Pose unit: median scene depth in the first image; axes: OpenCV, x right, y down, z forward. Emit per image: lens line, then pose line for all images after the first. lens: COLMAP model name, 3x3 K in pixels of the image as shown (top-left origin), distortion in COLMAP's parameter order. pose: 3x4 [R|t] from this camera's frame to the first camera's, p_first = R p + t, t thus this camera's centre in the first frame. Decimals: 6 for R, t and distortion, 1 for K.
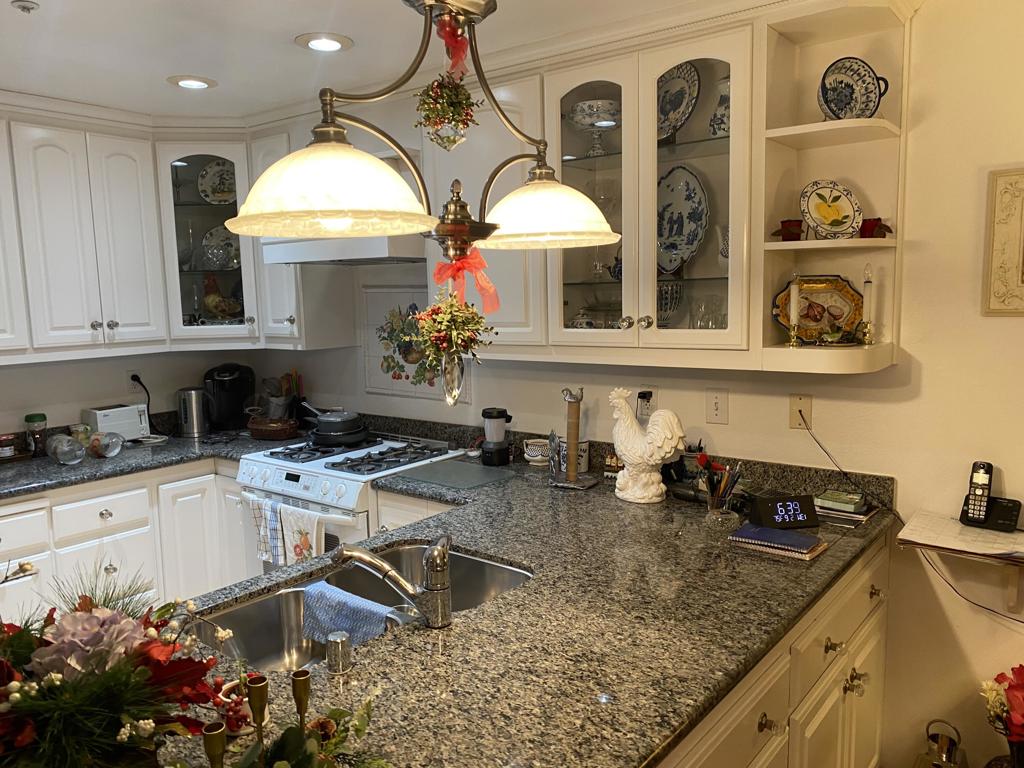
lens RADIAL K [[789.1, 0, 503.3], [0, 789.1, 391.9], [0, 0, 1]] dist [0.057554, -0.070357]
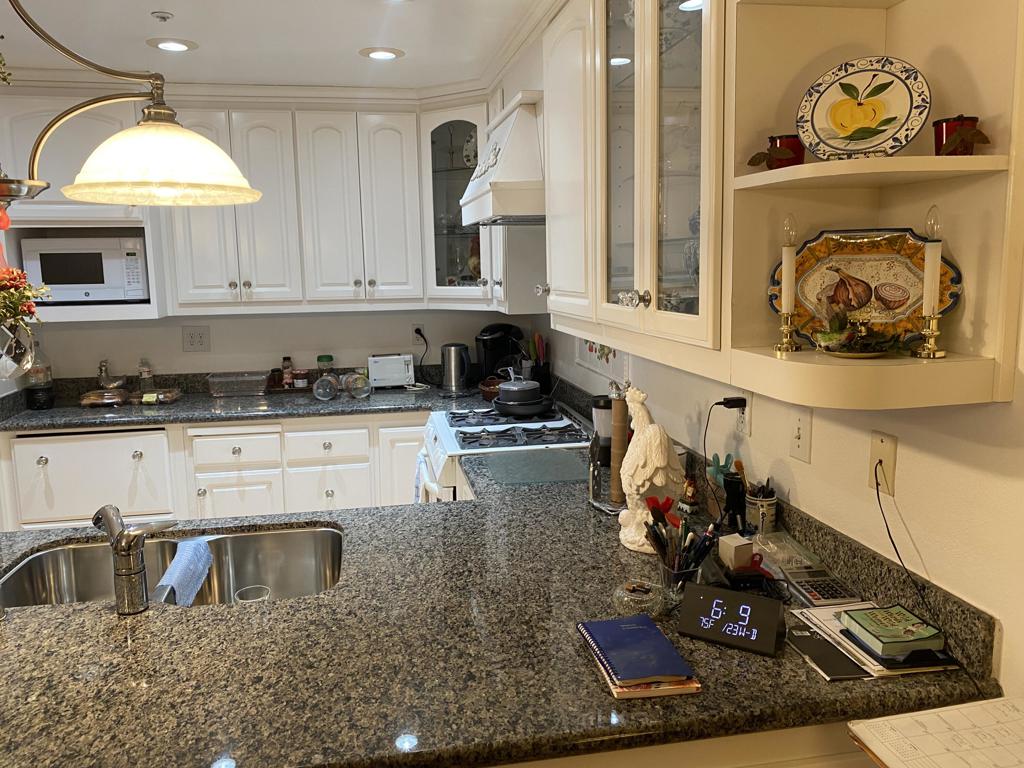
lens RADIAL K [[789.1, 0, 505.9], [0, 789.1, 379.3], [0, 0, 1]] dist [0.057554, -0.070357]
pose [[0.747963, 0.107787, -0.654930, 0.469185], [-0.084826, 0.994158, 0.066740, -0.045091], [0.658298, 0.005636, 0.752737, 0.322625]]
